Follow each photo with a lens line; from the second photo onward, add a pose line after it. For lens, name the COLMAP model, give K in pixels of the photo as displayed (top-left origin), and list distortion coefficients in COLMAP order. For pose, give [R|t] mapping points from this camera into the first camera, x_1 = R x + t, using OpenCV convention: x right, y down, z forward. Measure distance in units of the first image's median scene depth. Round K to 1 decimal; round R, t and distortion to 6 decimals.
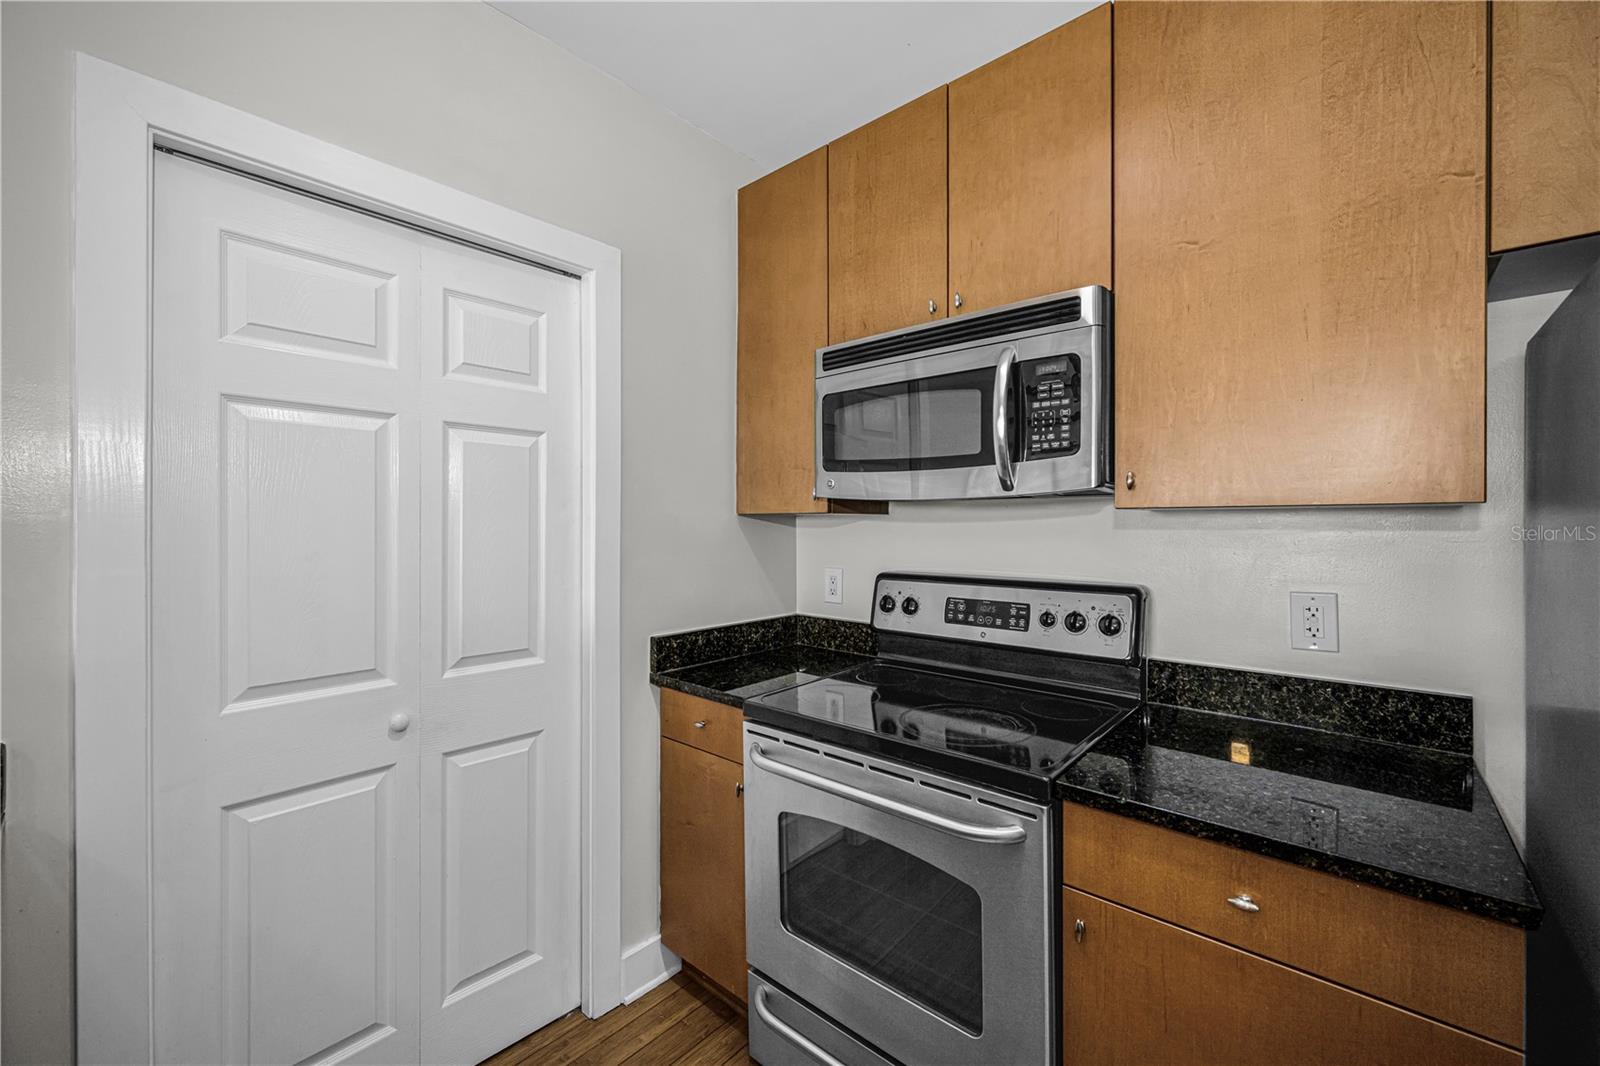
lens RADIAL K [[625.0, 0, 801.9], [0, 625.0, 527.3], [0, 0, 1]] dist [-0.000081, -0.000227]
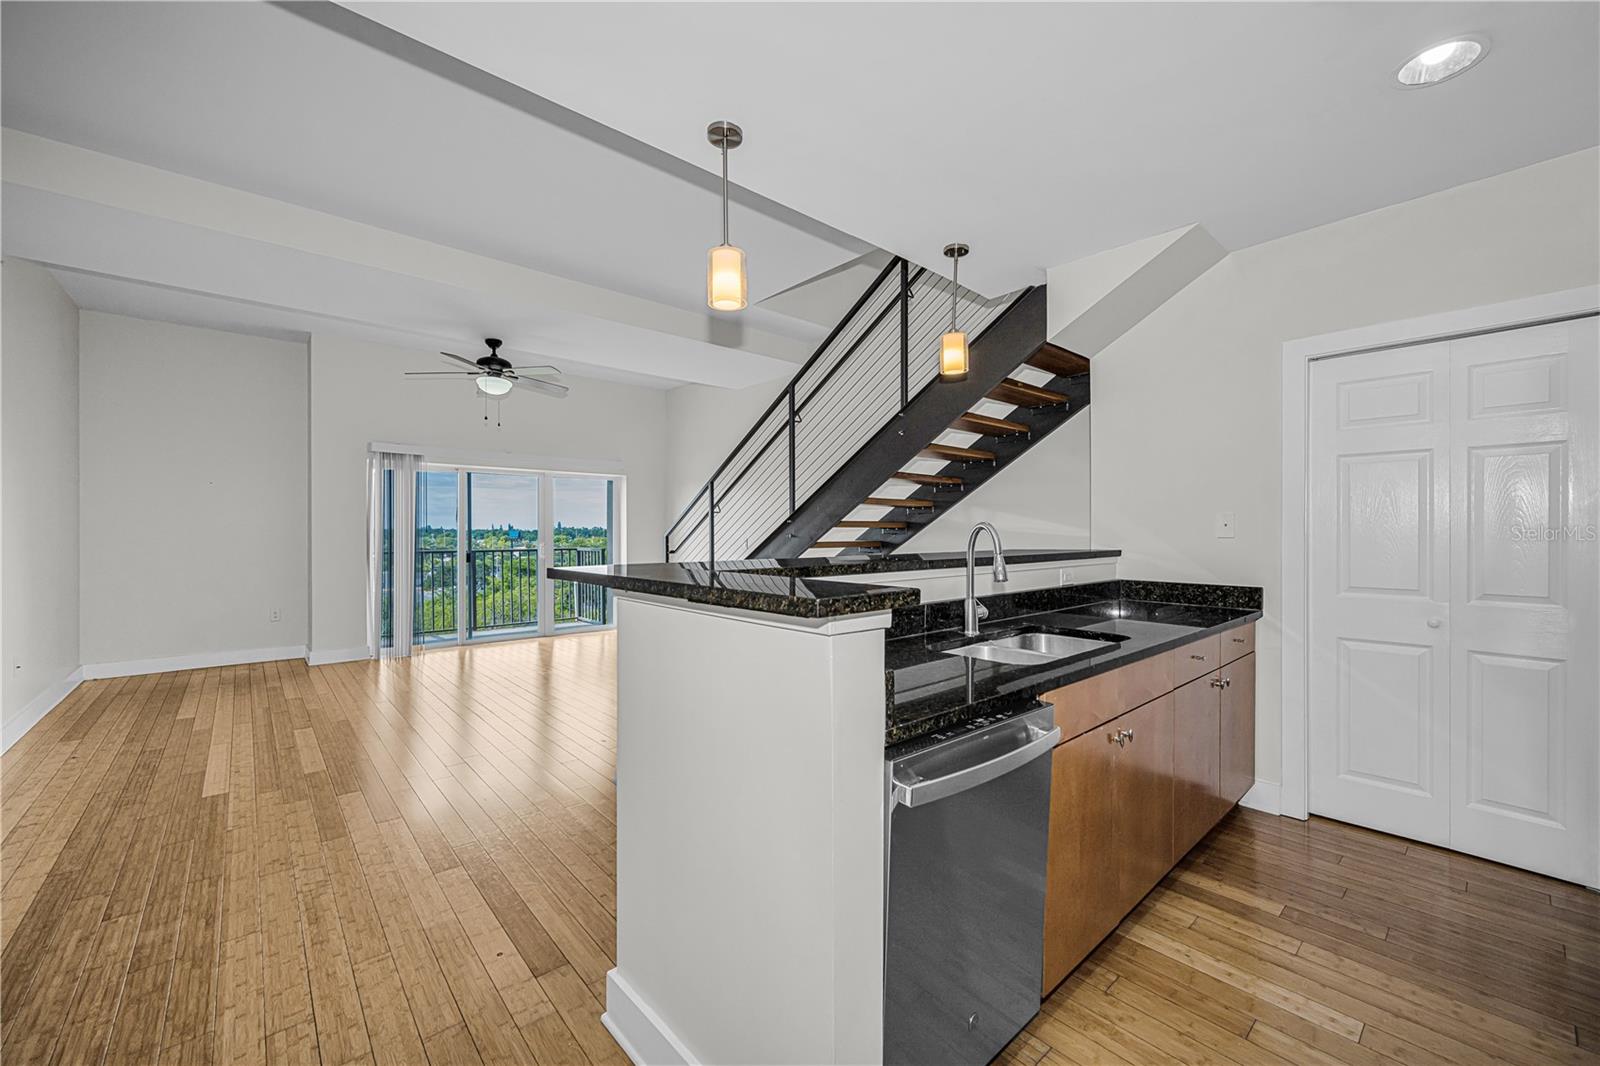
lens RADIAL K [[625.0, 0, 801.9], [0, 625.0, 527.3], [0, 0, 1]] dist [-0.000081, -0.000227]
pose [[-0.108212, -0.010231, -0.994075, 1.270929], [-0.000637, 0.999948, -0.010223, 0.057369], [0.994128, -0.000473, -0.108213, -0.579703]]
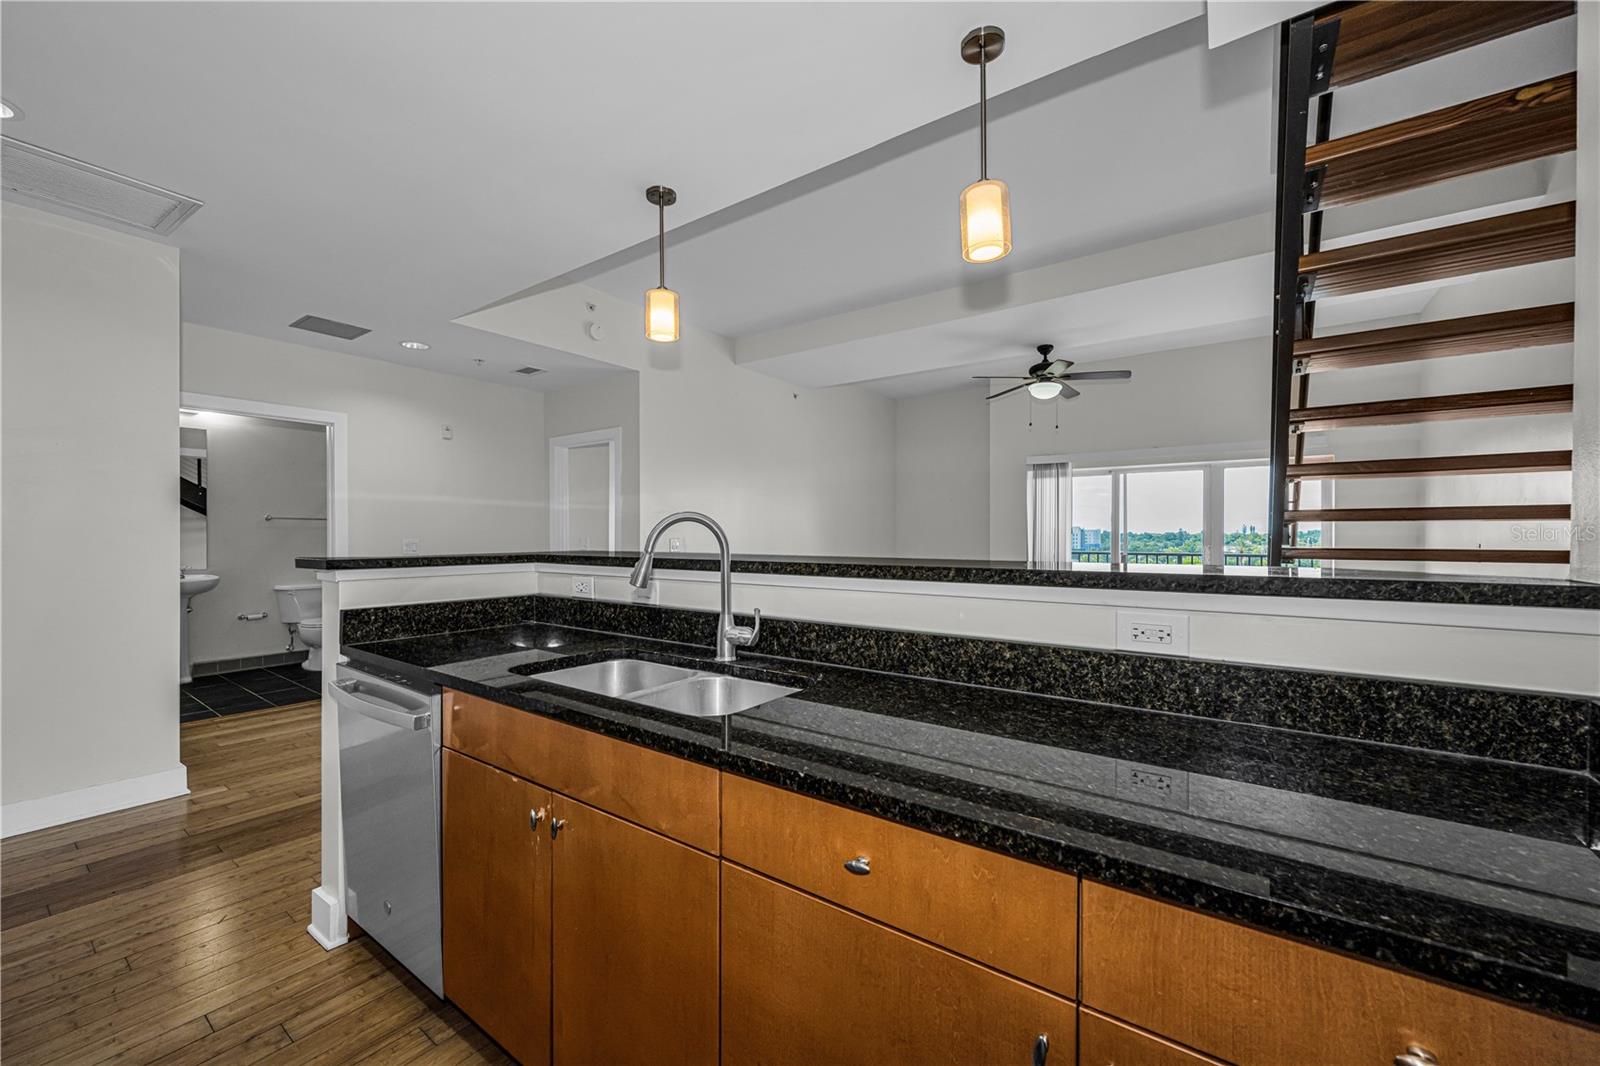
lens RADIAL K [[631.9, 0, 804.5], [0, 631.9, 544.1], [0, 0, 1]] dist [-0.000001, -0.000204]
pose [[-0.994245, -0.001588, -0.107114, -0.315824], [-0.002879, 0.999925, 0.011901, 0.071287], [0.107088, 0.012141, -0.994175, 0.852172]]
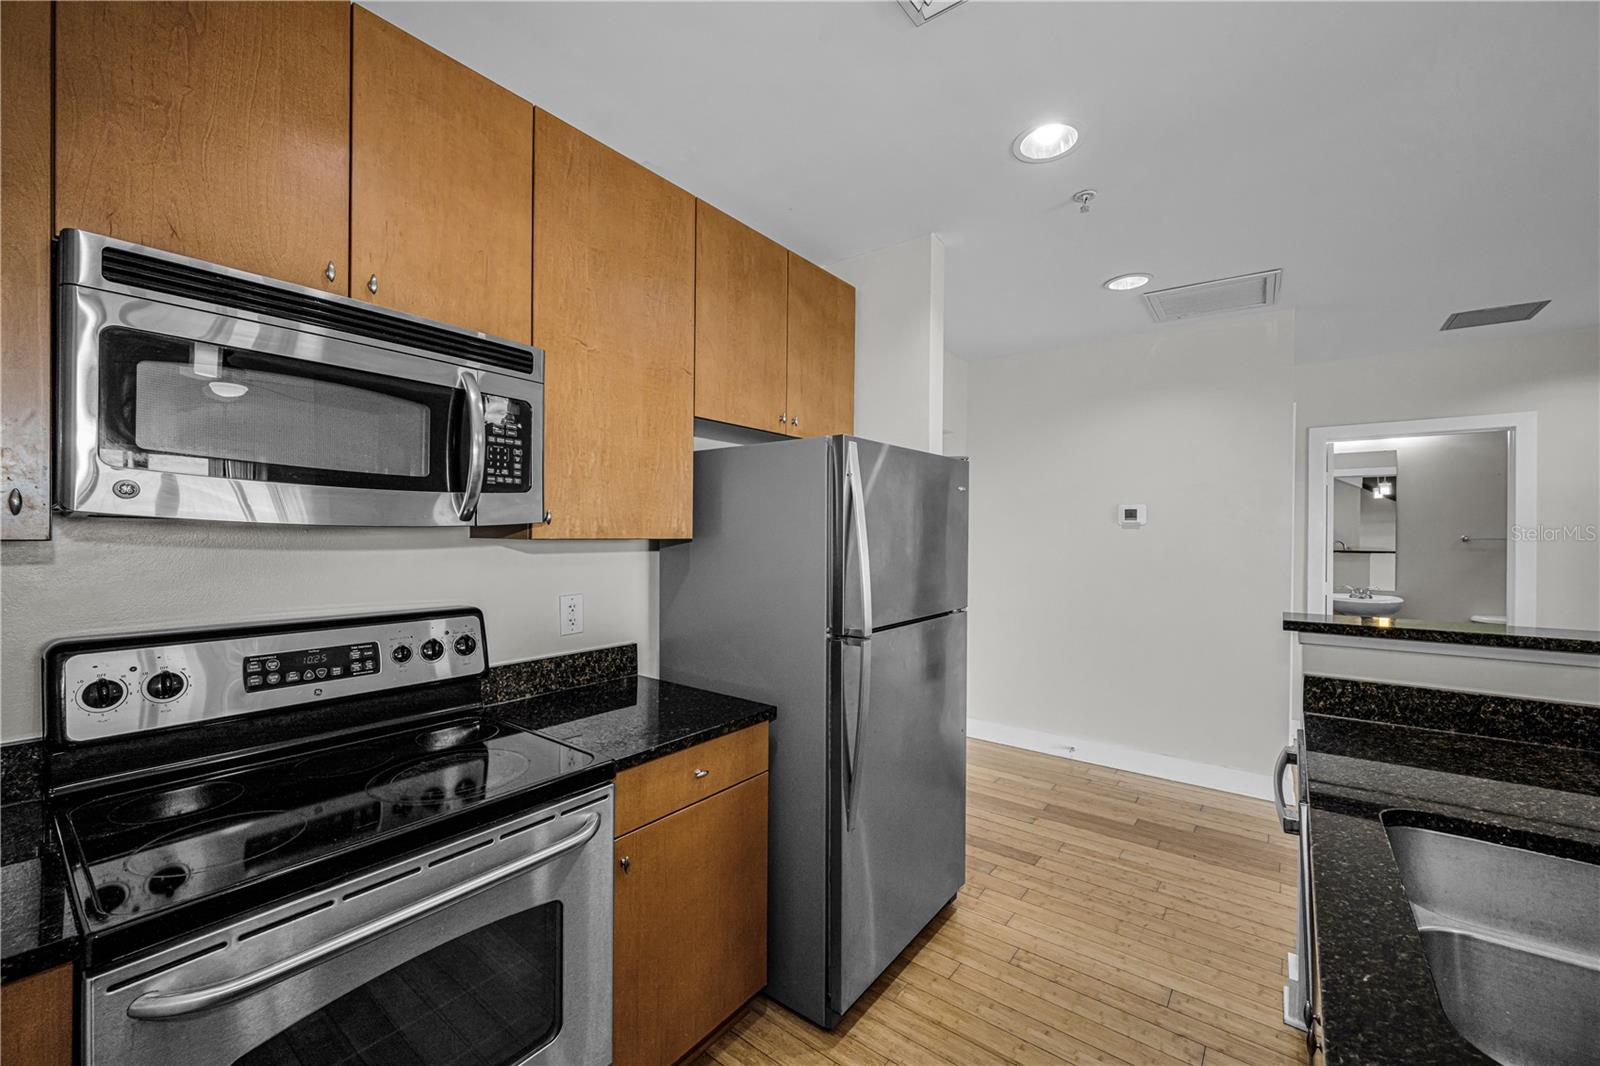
lens RADIAL K [[640.1, 0, 798.0], [0, 640.1, 534.9], [0, 0, 1]] dist [-0.009134, 0.000344]
pose [[-0.060572, -0.004311, 0.998154, -0.664248], [-0.004707, 0.999981, 0.004034, -0.041499], [-0.998153, -0.004454, -0.060592, 0.524015]]
